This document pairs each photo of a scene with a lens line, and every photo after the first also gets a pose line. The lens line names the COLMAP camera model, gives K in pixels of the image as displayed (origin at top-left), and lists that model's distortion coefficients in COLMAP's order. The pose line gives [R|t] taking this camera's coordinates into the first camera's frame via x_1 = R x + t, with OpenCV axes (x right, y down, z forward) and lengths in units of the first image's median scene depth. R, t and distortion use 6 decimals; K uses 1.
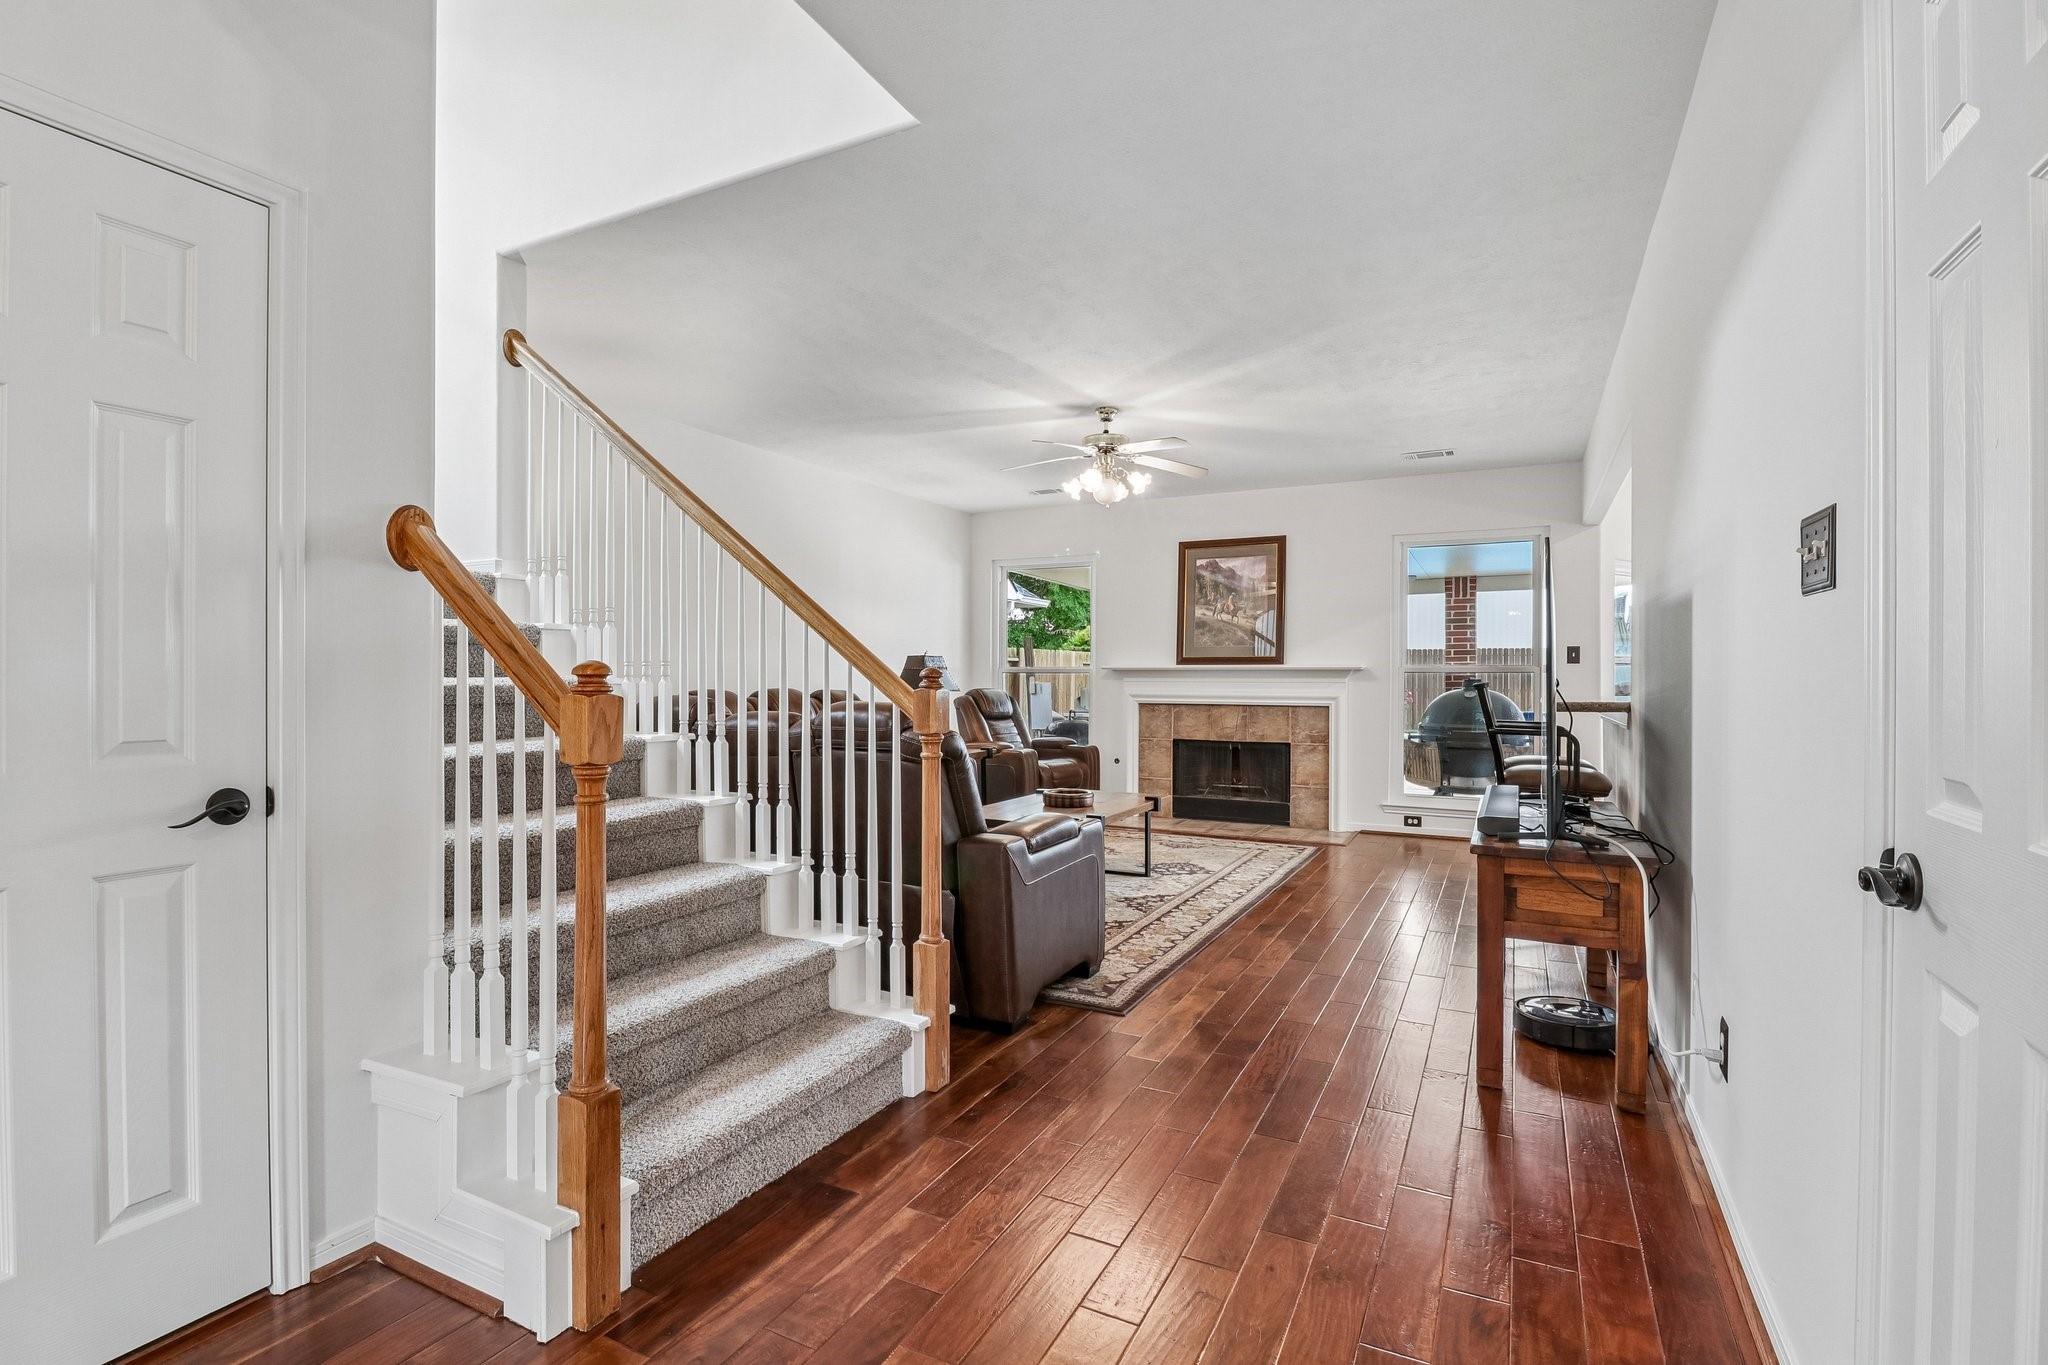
lens RADIAL K [[961.8, 0, 1017.9], [0, 961.8, 676.7], [0, 0, 1]] dist [-0.000245, -0.000091]
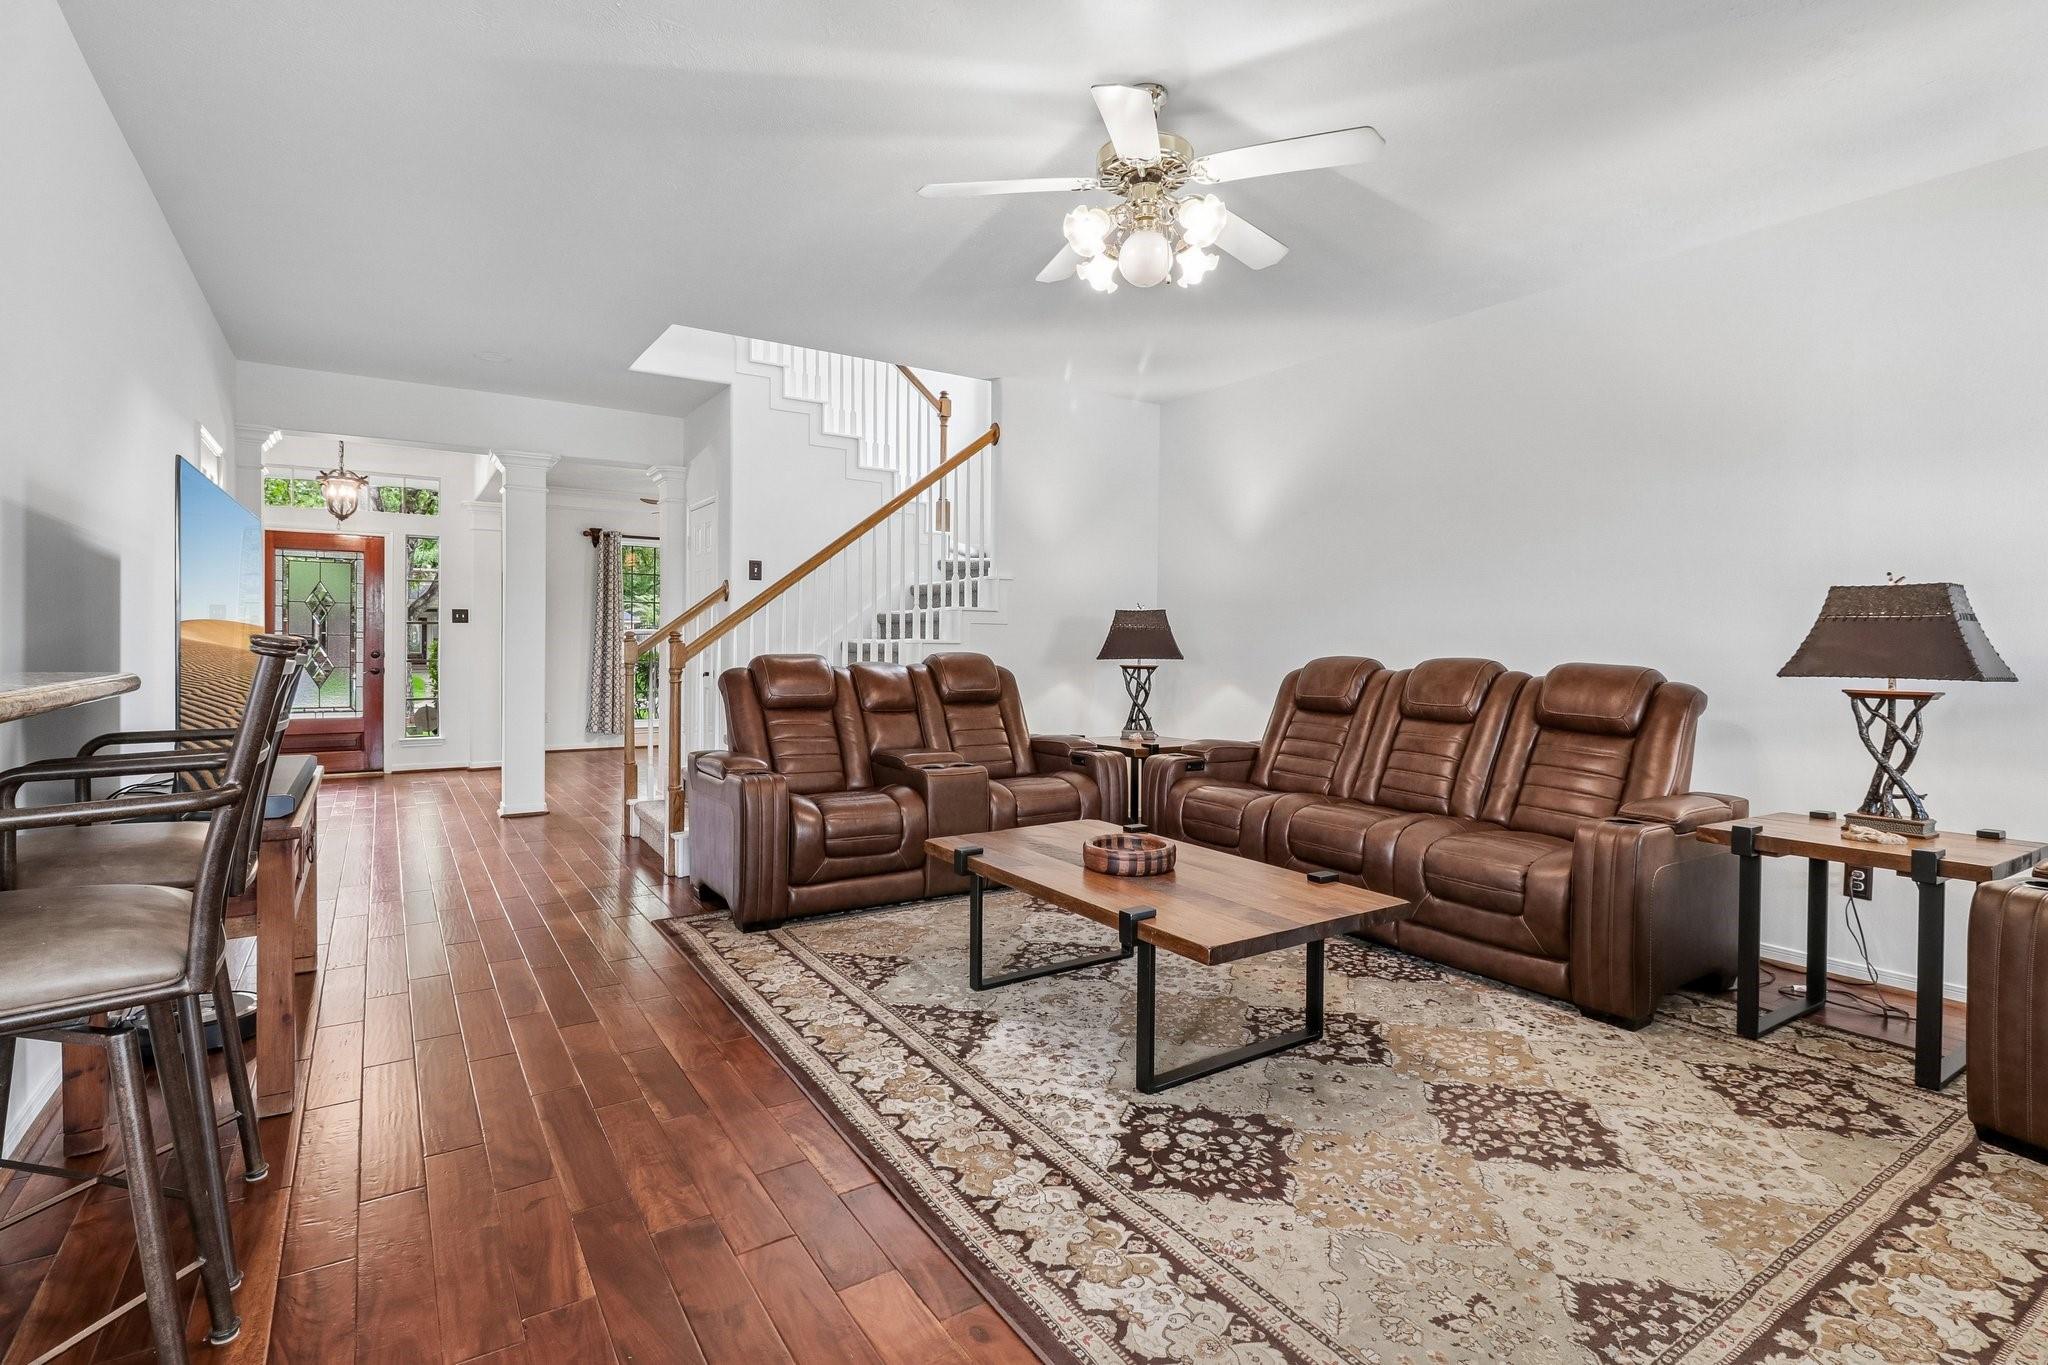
lens RADIAL K [[965.6, 0, 1023.6], [0, 965.6, 657.2], [0, 0, 1]] dist [0.004801, -0.011565]
pose [[-0.490108, 0.004702, -0.871649, 0.403439], [-0.006067, 0.999943, 0.008806, 0.005416], [0.871641, 0.009604, -0.490051, 0.865921]]
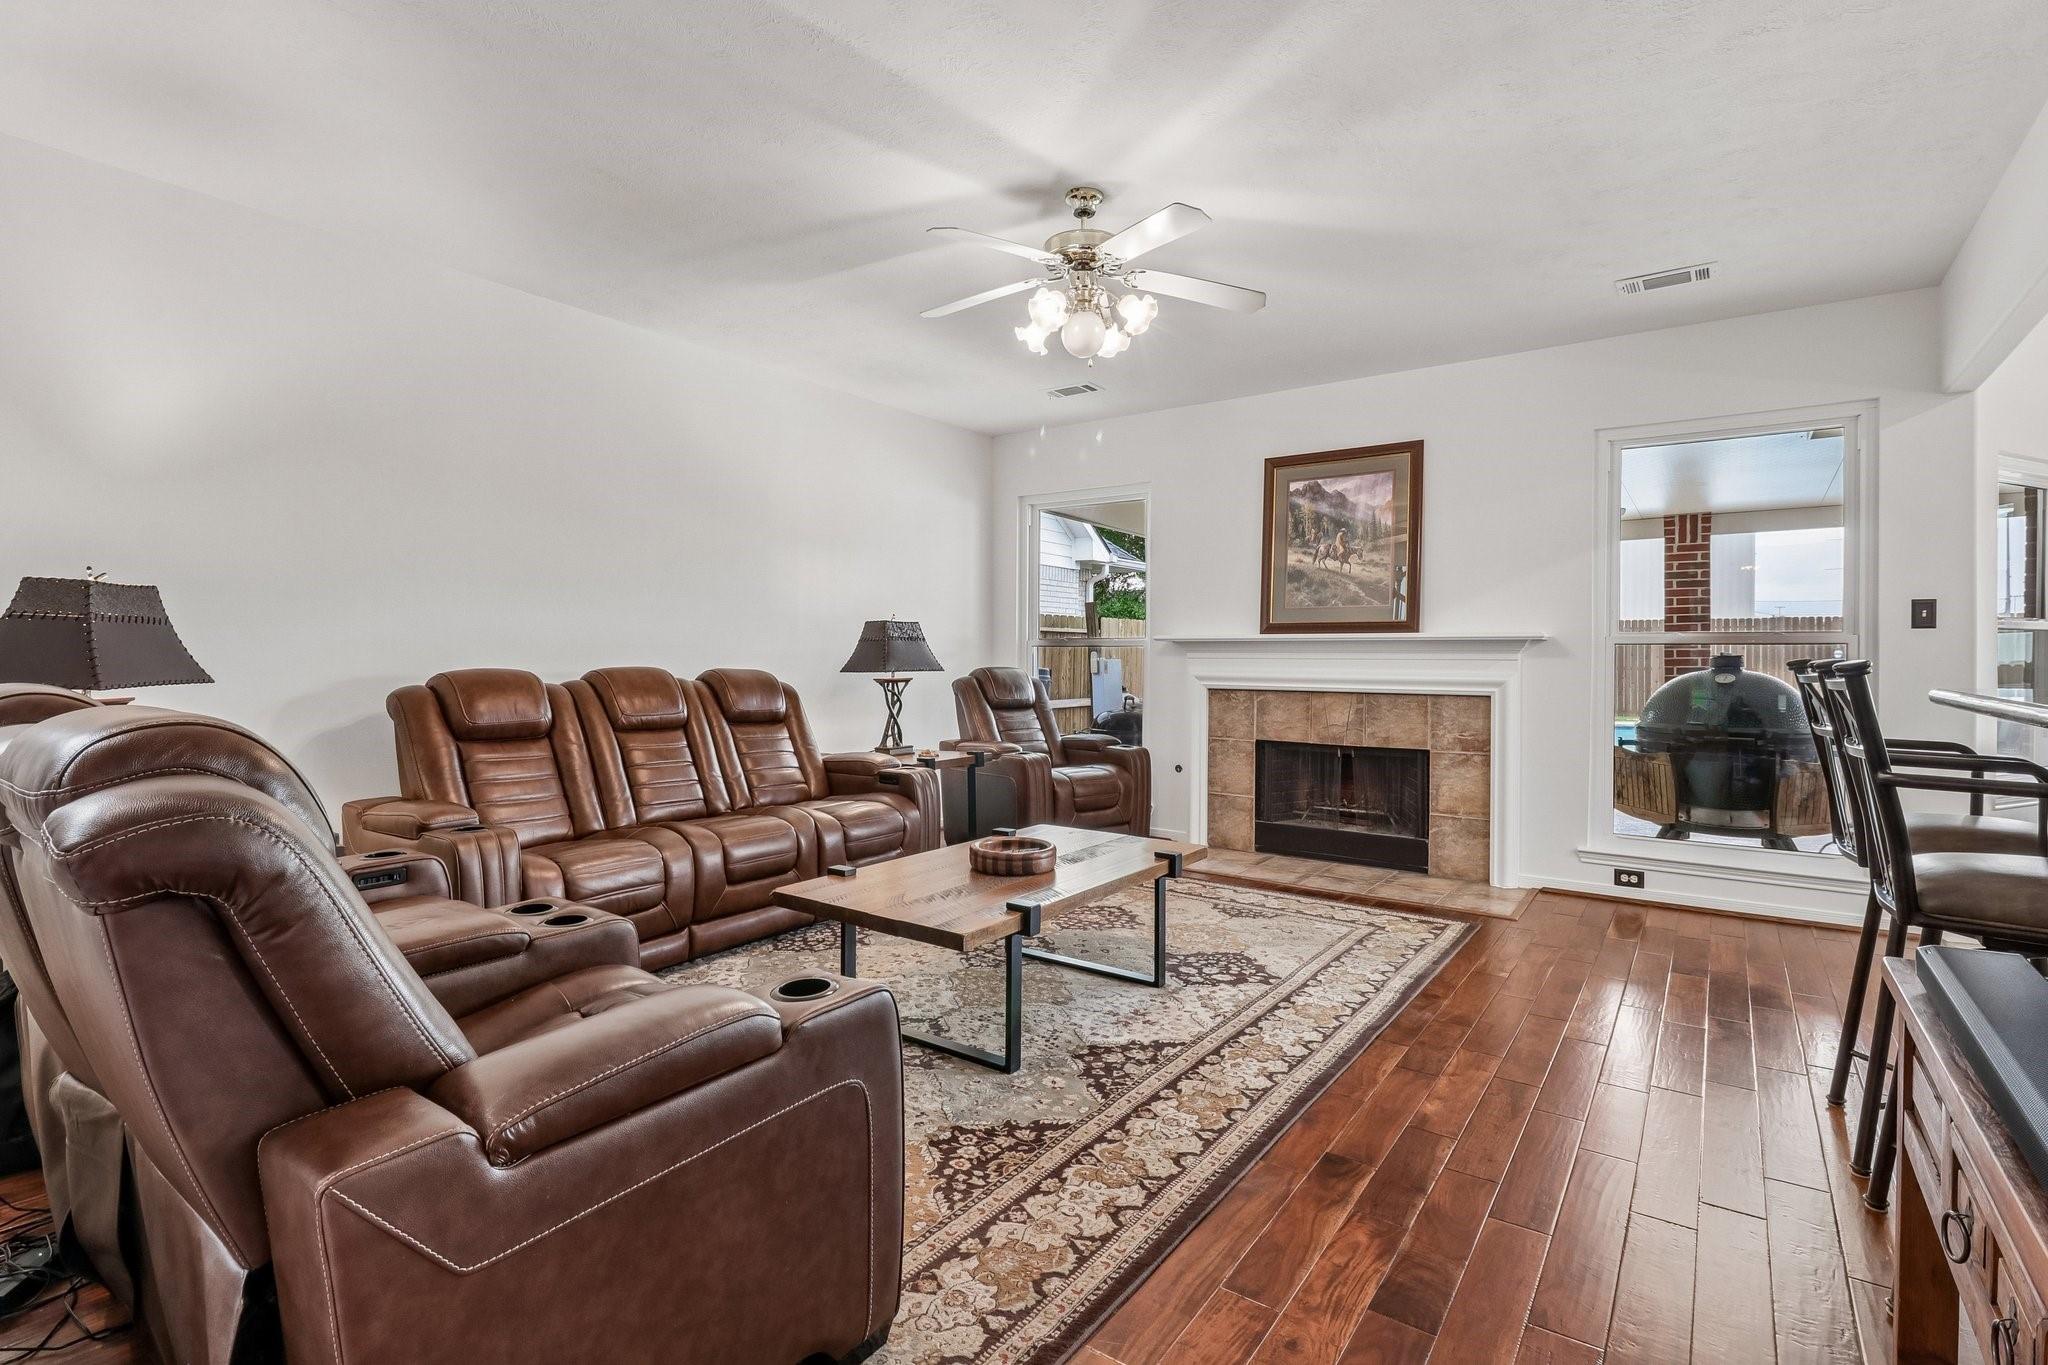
lens RADIAL K [[965.6, 0, 1023.6], [0, 965.6, 657.2], [0, 0, 1]] dist [0.004801, -0.011565]
pose [[0.989203, 0.001164, -0.146545, 0.102837], [-0.000619, 0.999993, 0.003764, 0.001945], [0.146548, -0.003633, 0.989197, 0.295450]]
